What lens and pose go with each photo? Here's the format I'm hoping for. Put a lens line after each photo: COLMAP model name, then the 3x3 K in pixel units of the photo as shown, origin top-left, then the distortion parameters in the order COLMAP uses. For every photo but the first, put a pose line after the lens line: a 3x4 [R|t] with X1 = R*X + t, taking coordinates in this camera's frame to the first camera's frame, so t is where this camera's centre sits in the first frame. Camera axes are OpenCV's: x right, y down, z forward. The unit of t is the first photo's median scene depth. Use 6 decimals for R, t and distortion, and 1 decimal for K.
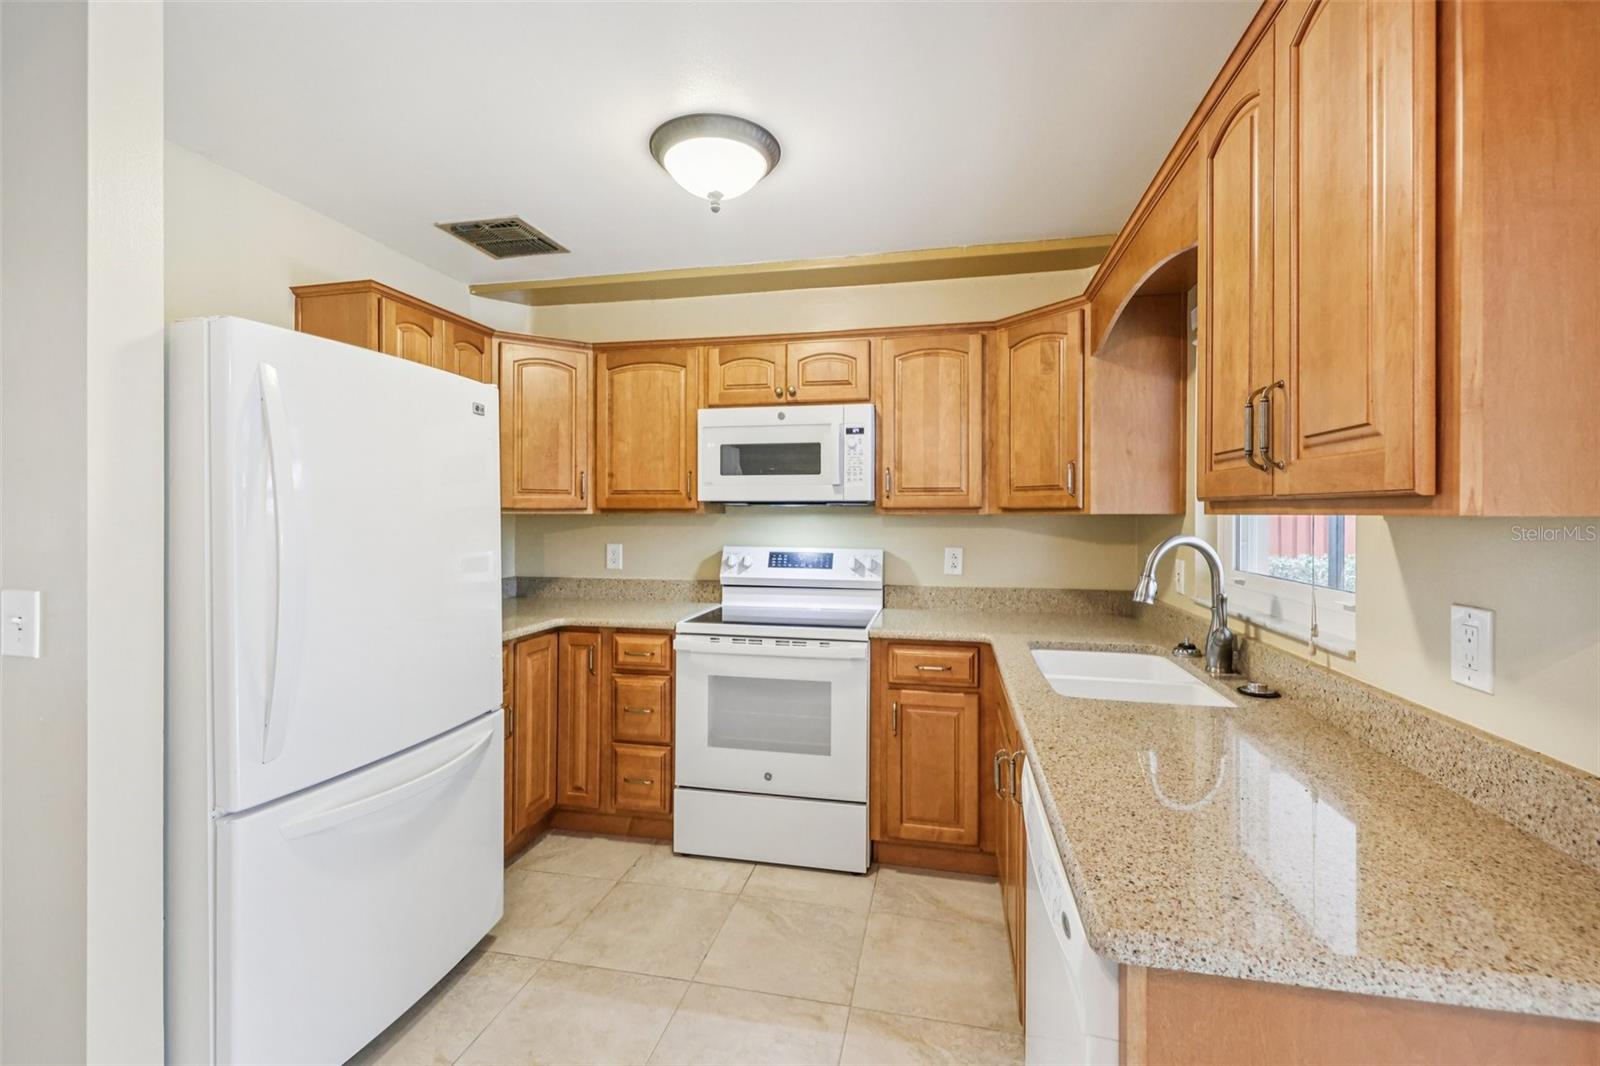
lens RADIAL K [[685.7, 0, 802.3], [0, 685.7, 514.7], [0, 0, 1]] dist [0.013268, -0.005379]
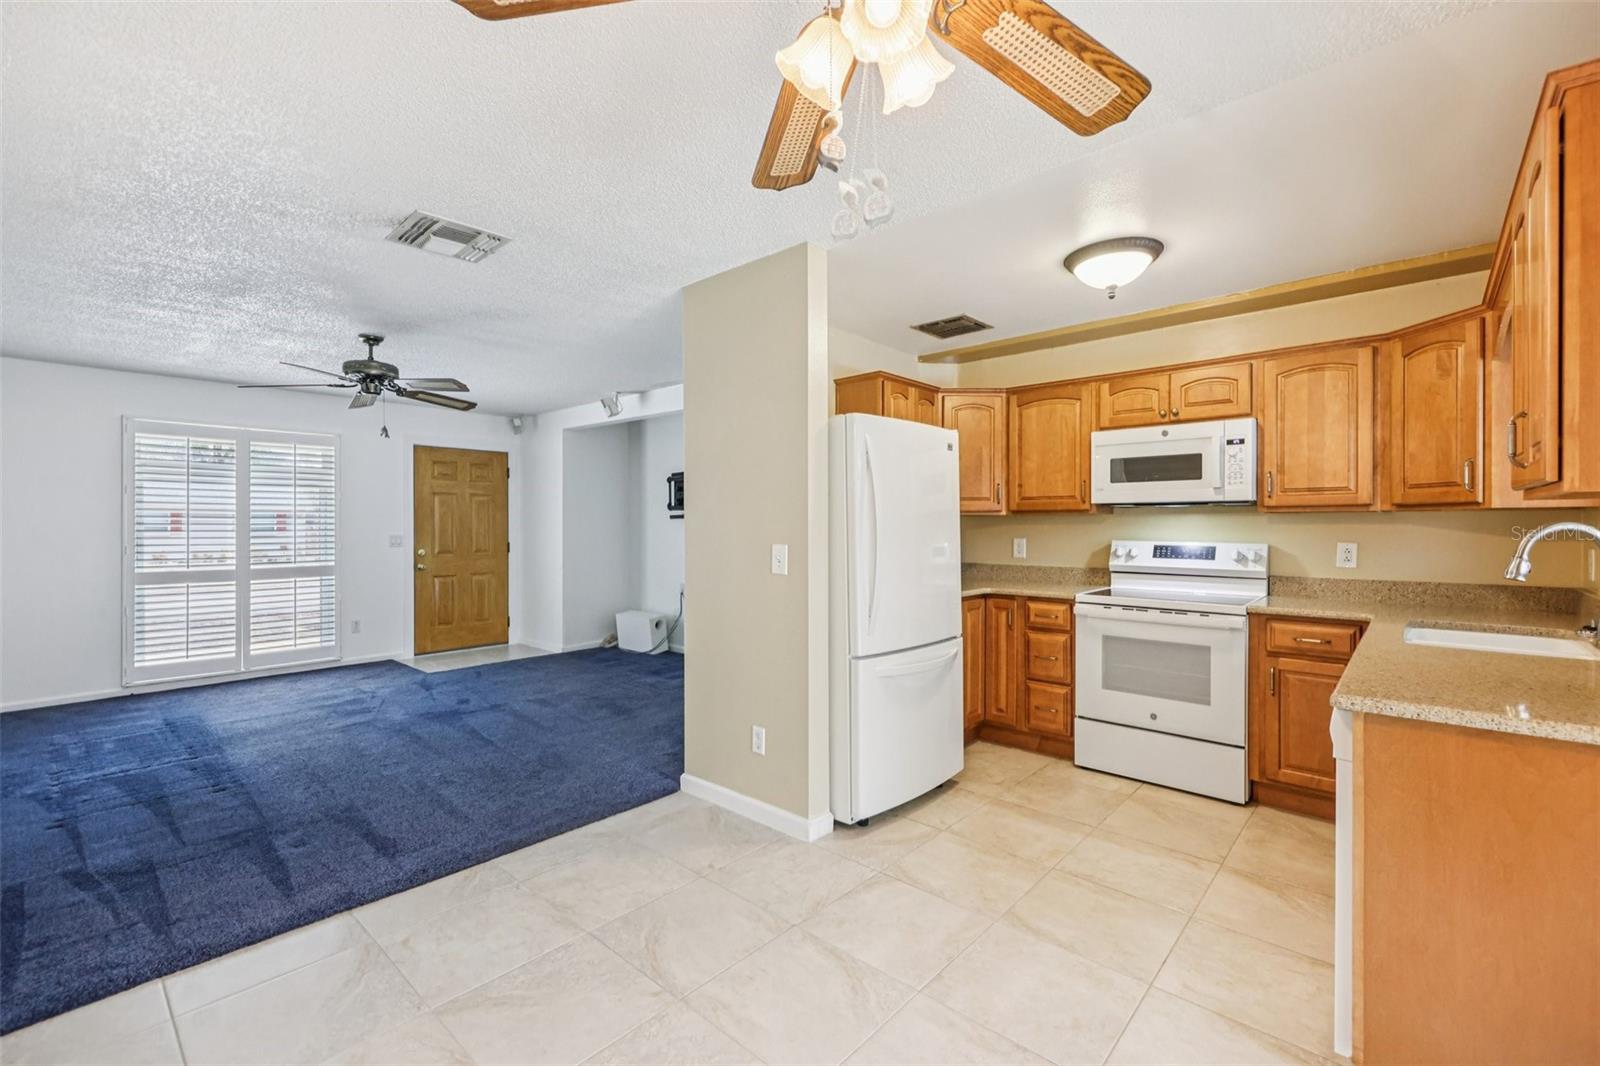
lens RADIAL K [[685.7, 0, 800.7], [0, 685.7, 526.6], [0, 0, 1]] dist [0.013268, -0.005379]
pose [[0.866961, -0.001022, -0.498375, 0.019824], [0.001844, 0.999998, 0.001157, 0.023419], [0.498373, -0.001922, 0.866961, -0.437617]]
